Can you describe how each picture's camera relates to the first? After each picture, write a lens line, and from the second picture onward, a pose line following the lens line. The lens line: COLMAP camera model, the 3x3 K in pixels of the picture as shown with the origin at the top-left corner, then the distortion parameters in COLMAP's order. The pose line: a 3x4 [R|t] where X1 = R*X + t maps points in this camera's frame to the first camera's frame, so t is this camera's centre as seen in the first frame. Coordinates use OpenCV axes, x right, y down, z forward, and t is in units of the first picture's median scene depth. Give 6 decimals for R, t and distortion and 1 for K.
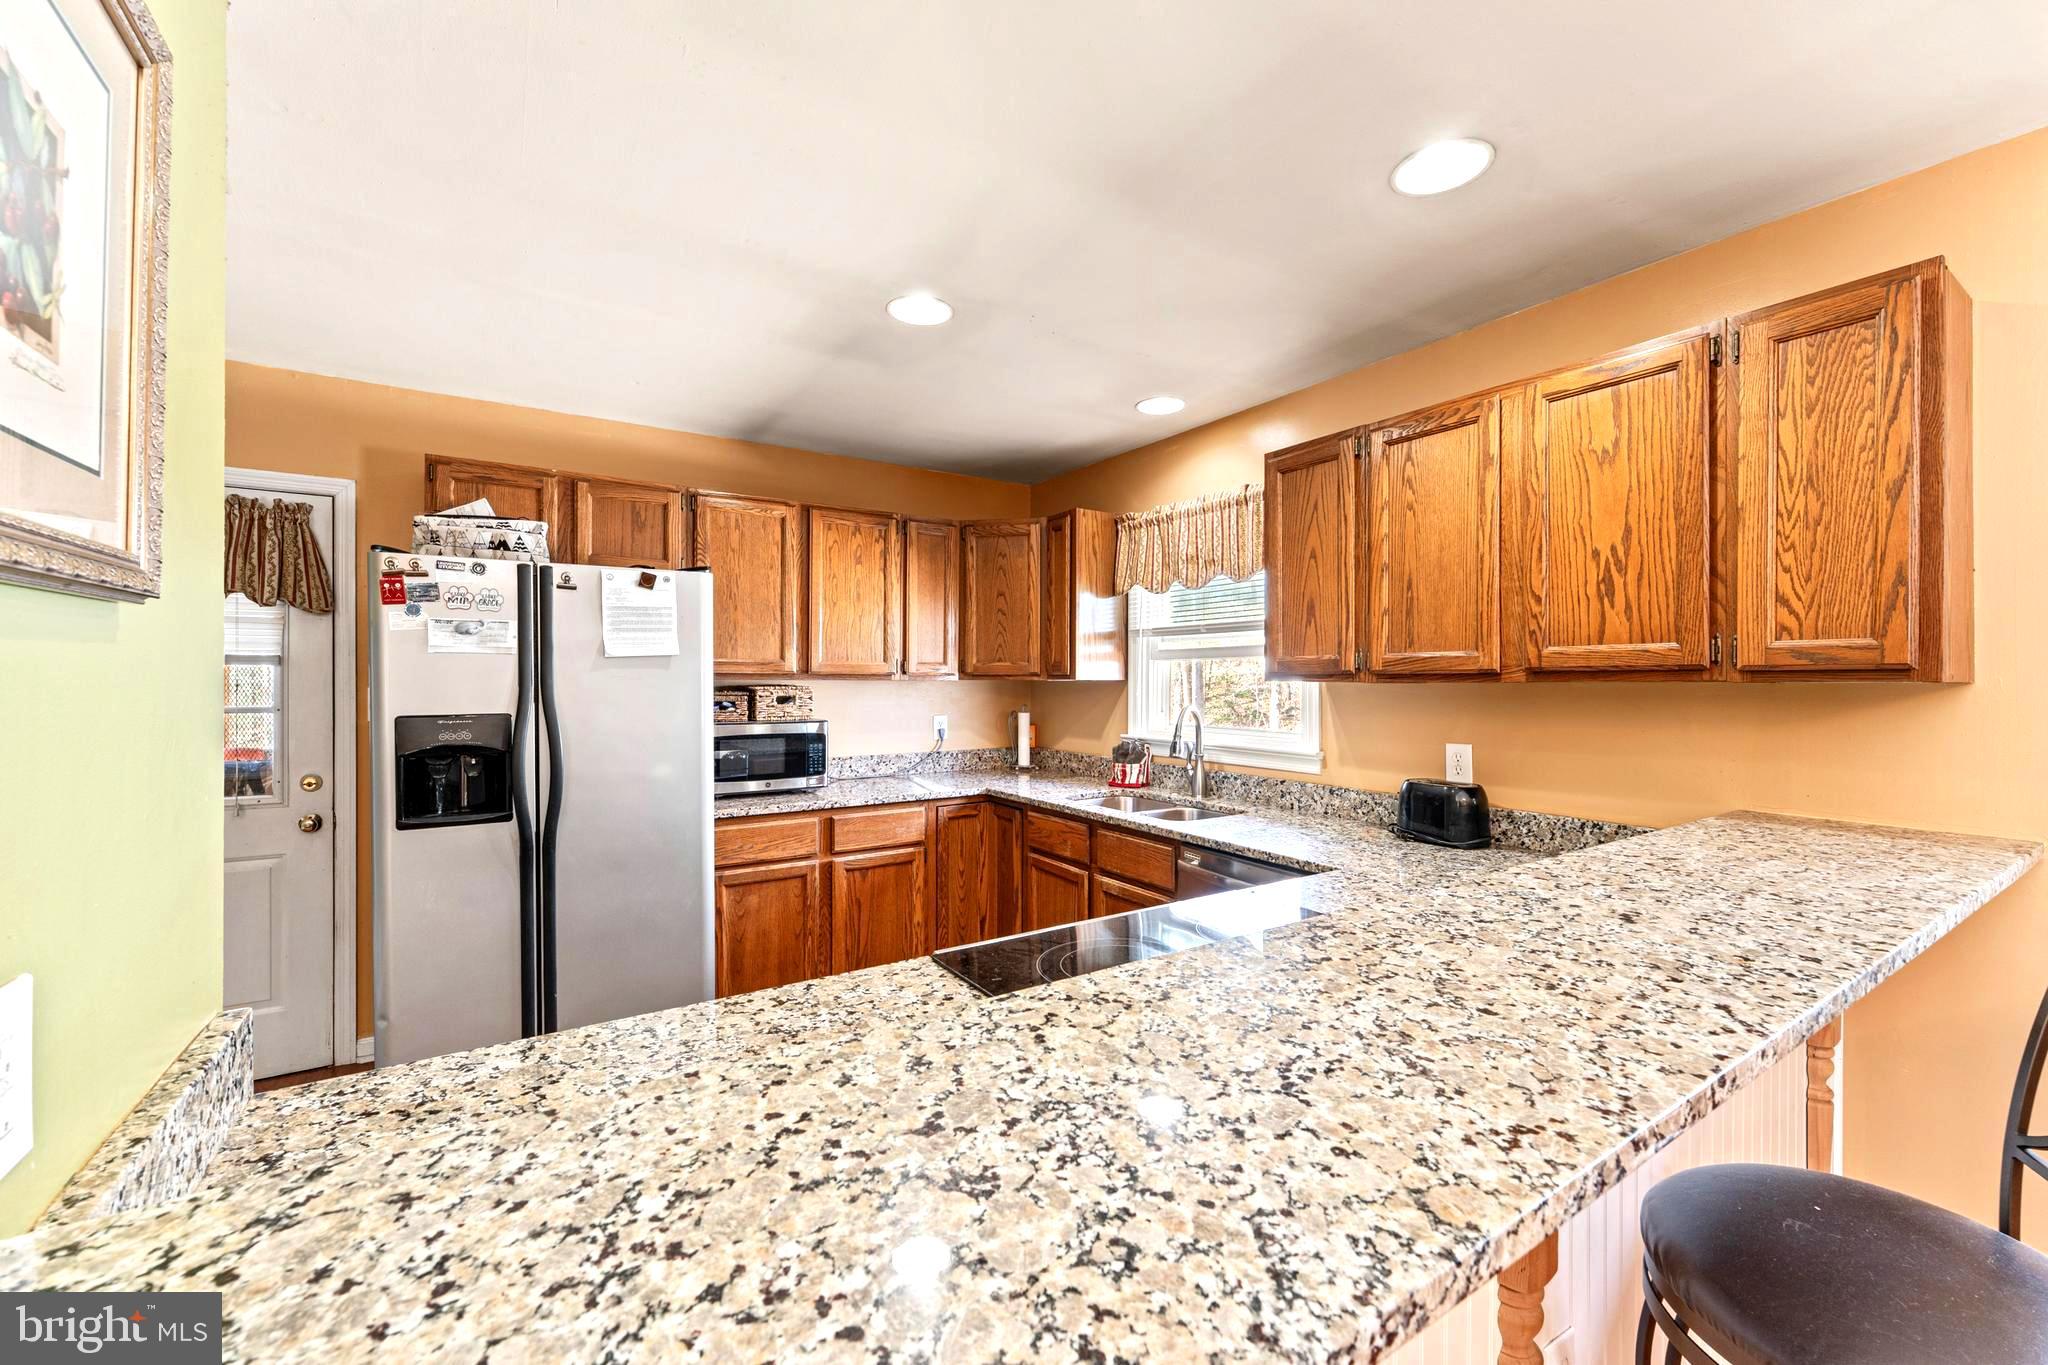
lens RADIAL K [[825.3, 0, 1044.2], [0, 825.3, 681.2], [0, 0, 1]] dist [0.001843, -0.000215]
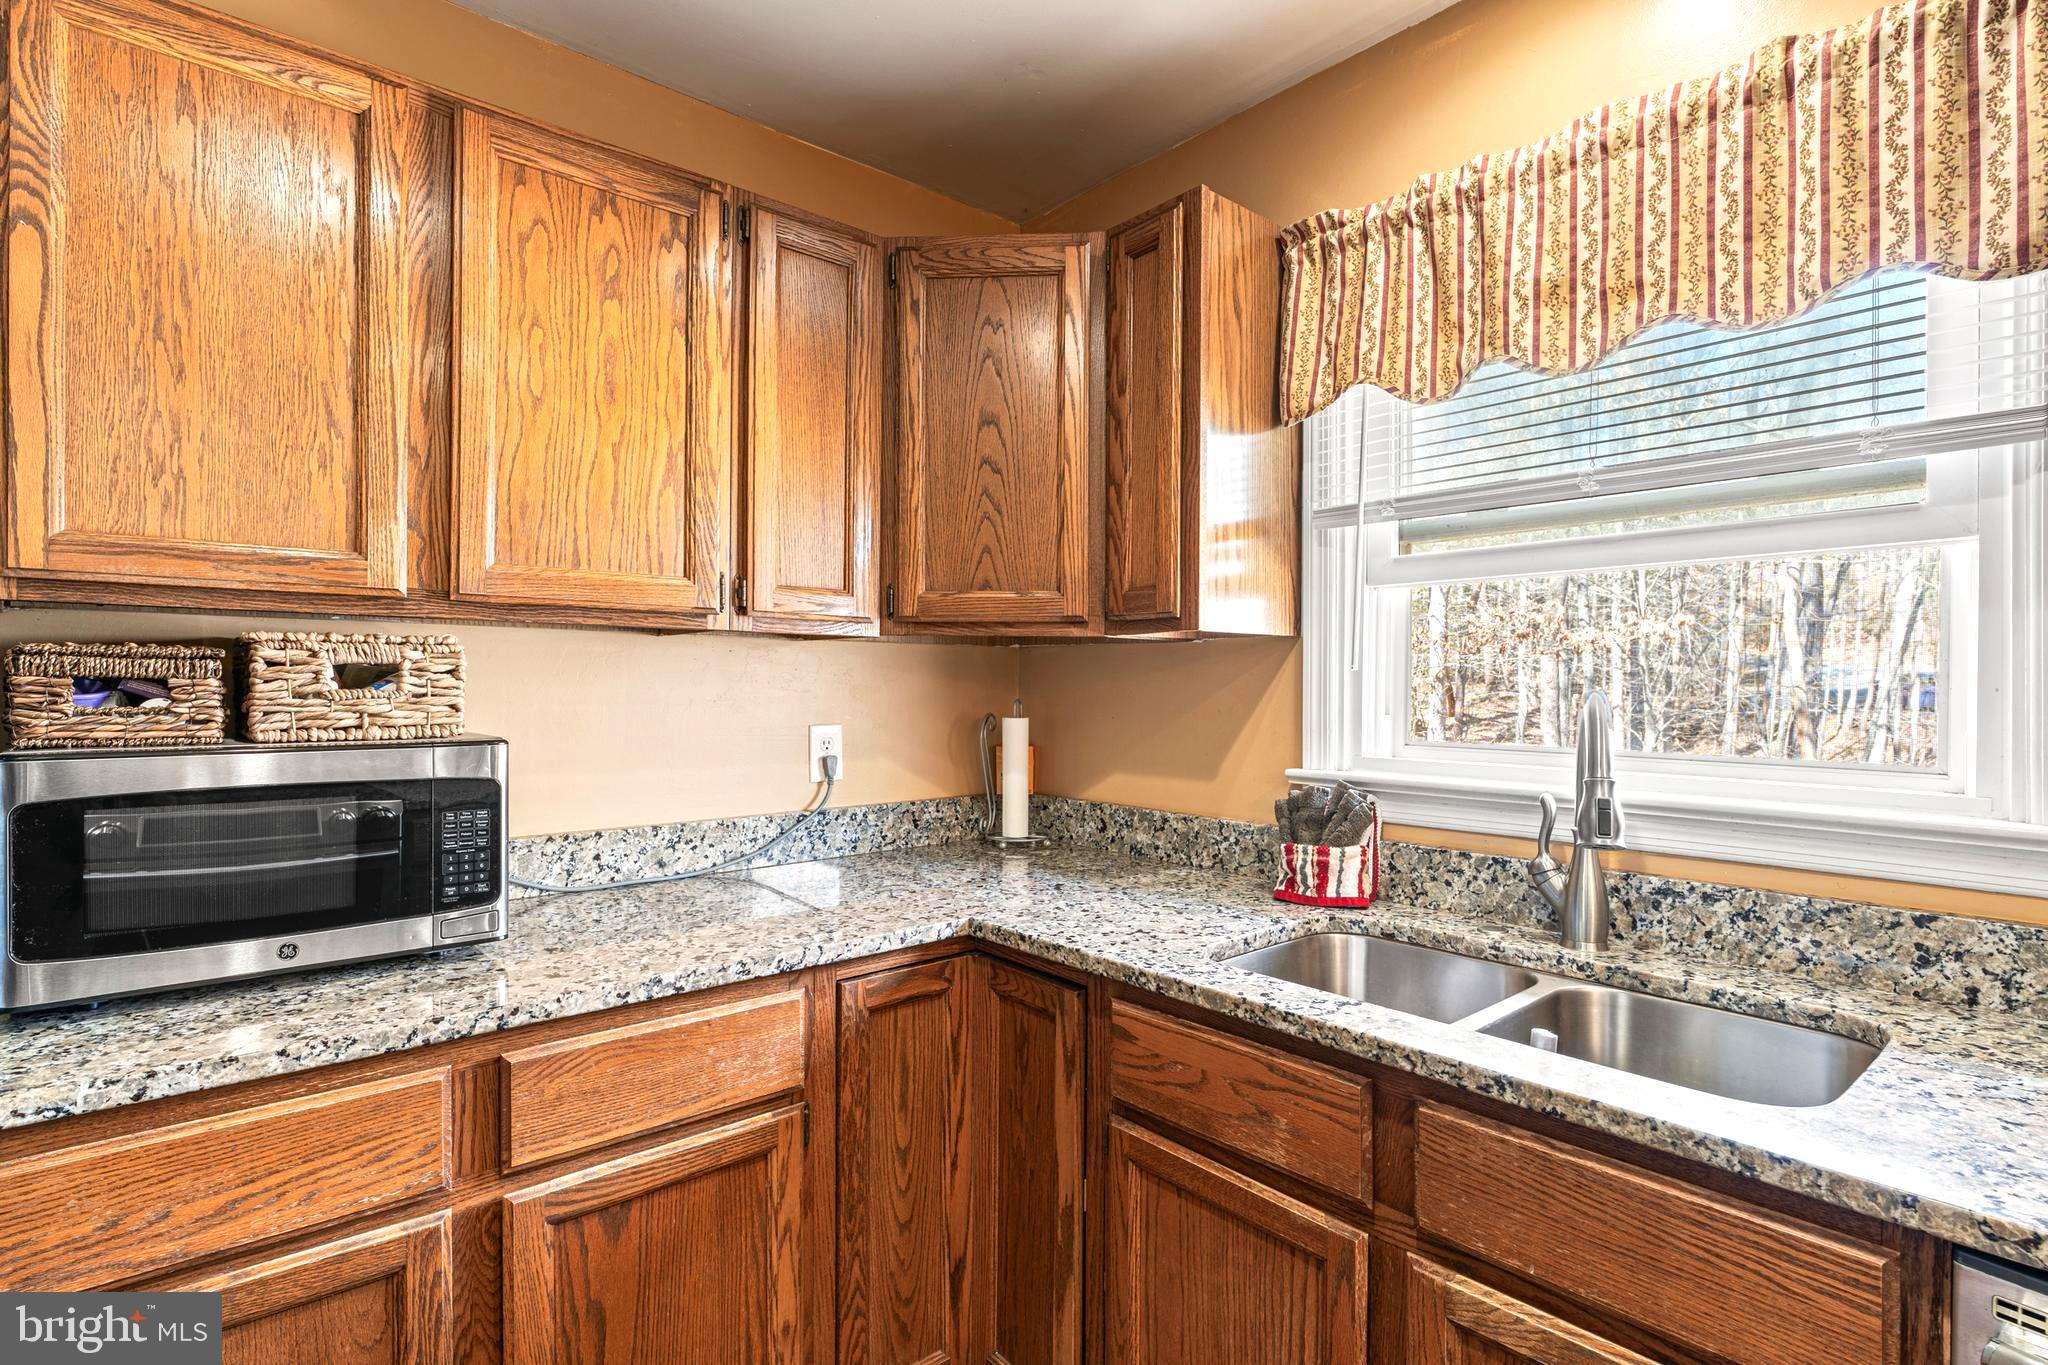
lens RADIAL K [[1010.1, 0, 1034.2], [0, 1010.1, 690.9], [0, 0, 1]] dist [-0.001783, 0.000343]
pose [[0.992059, 0.001448, 0.125764, -0.104956], [-0.002009, 0.999989, 0.004339, 0.026598], [-0.125757, -0.004557, 0.992051, 0.581428]]
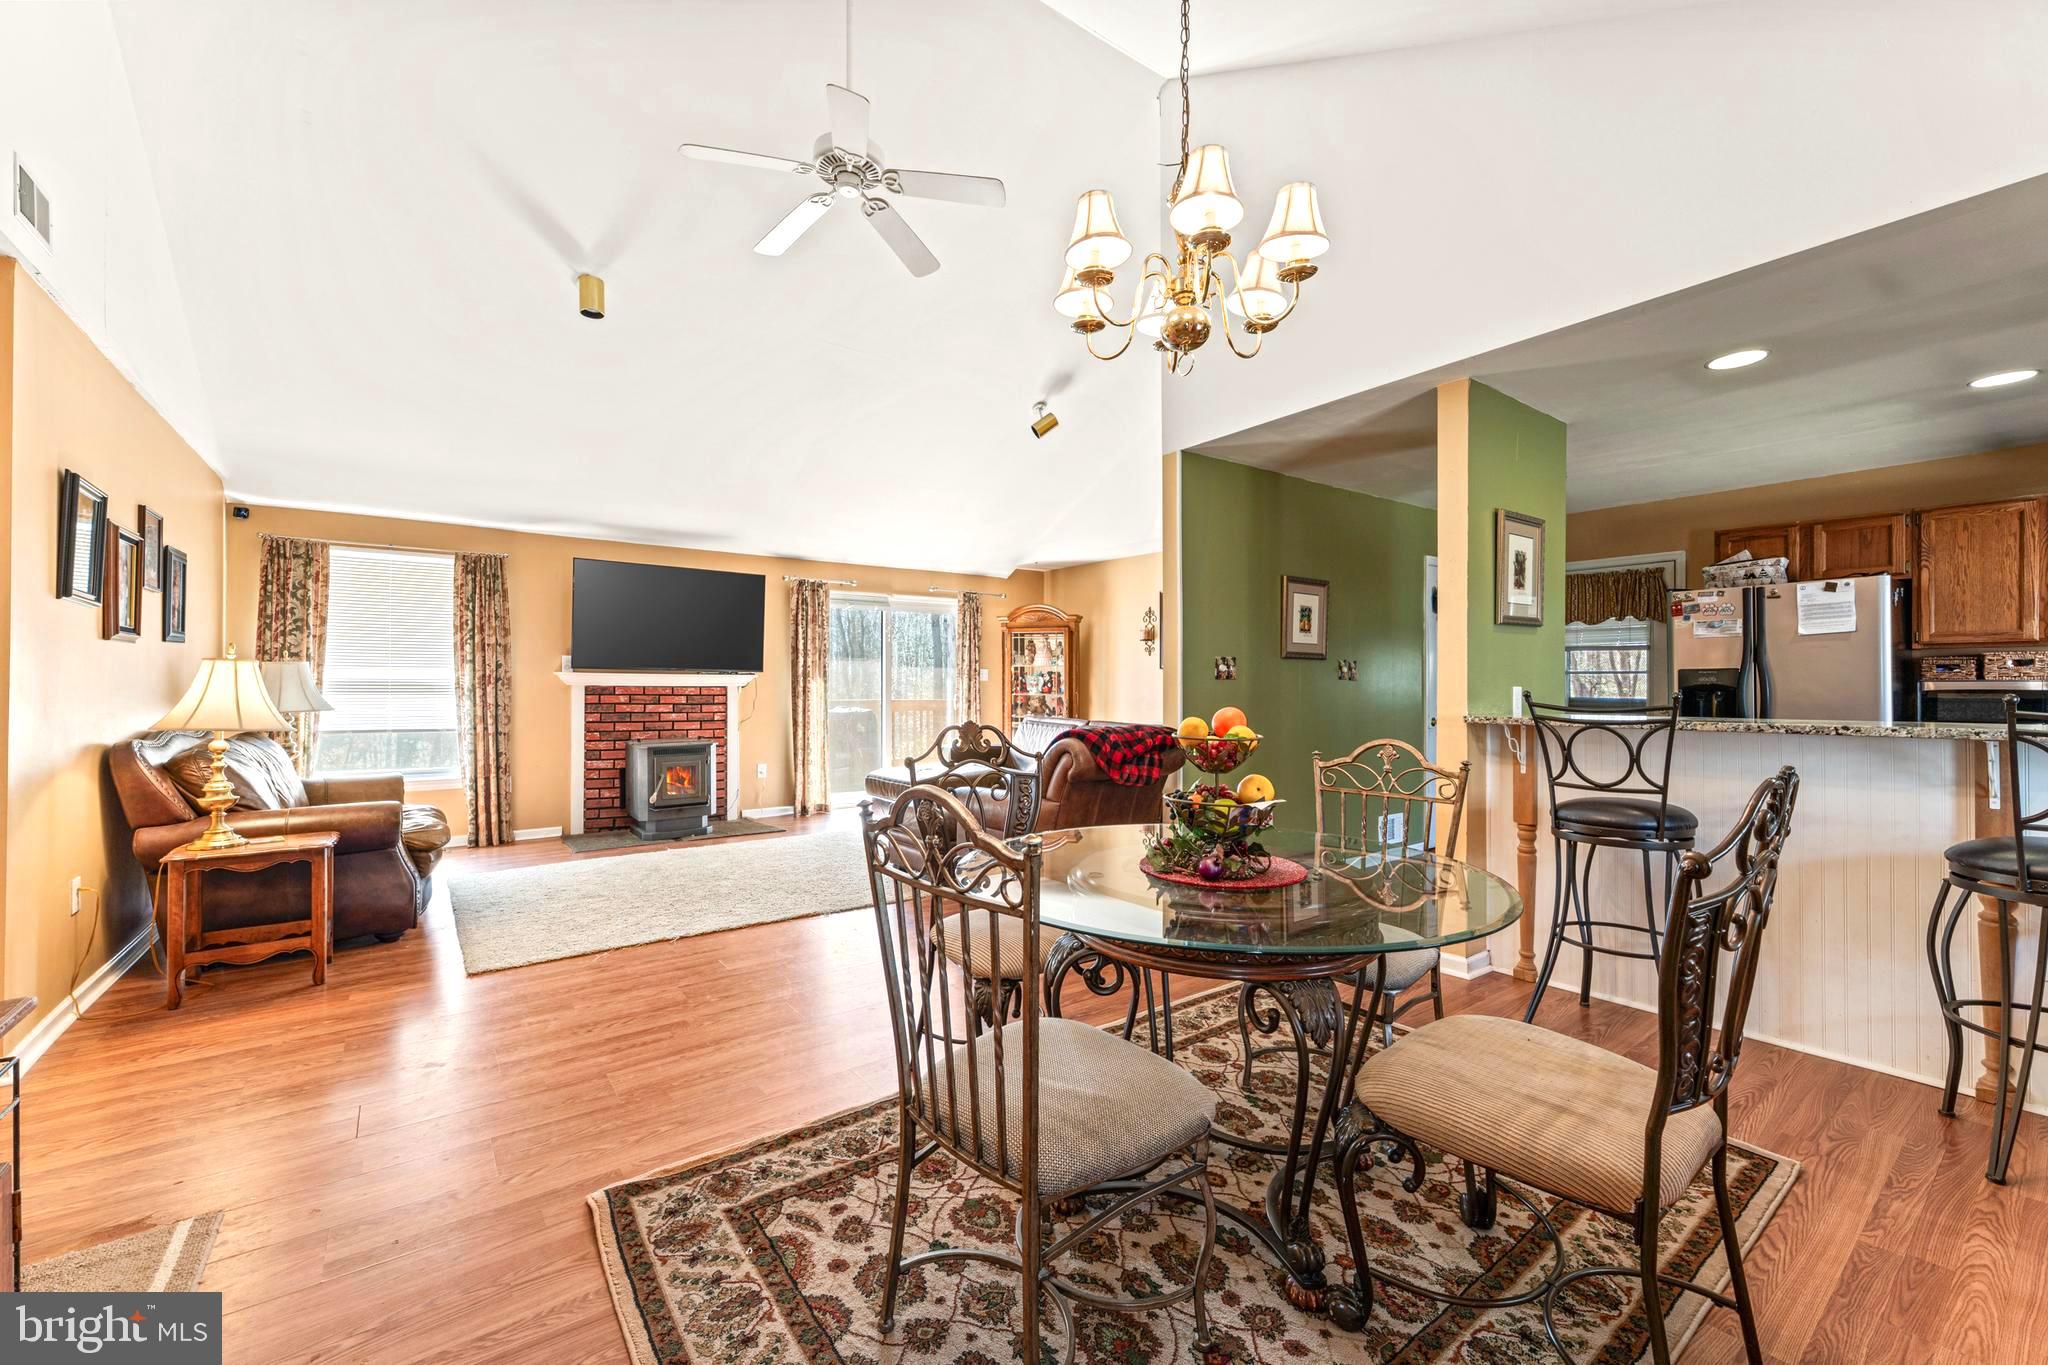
lens RADIAL K [[825.3, 0, 1004.0], [0, 825.3, 684.2], [0, 0, 1]] dist [0.001843, -0.000215]
pose [[0.047080, -0.004224, -0.998882, 0.830230], [-0.002122, 0.999988, -0.004329, 0.062576], [0.998889, 0.002323, 0.047070, -0.545178]]
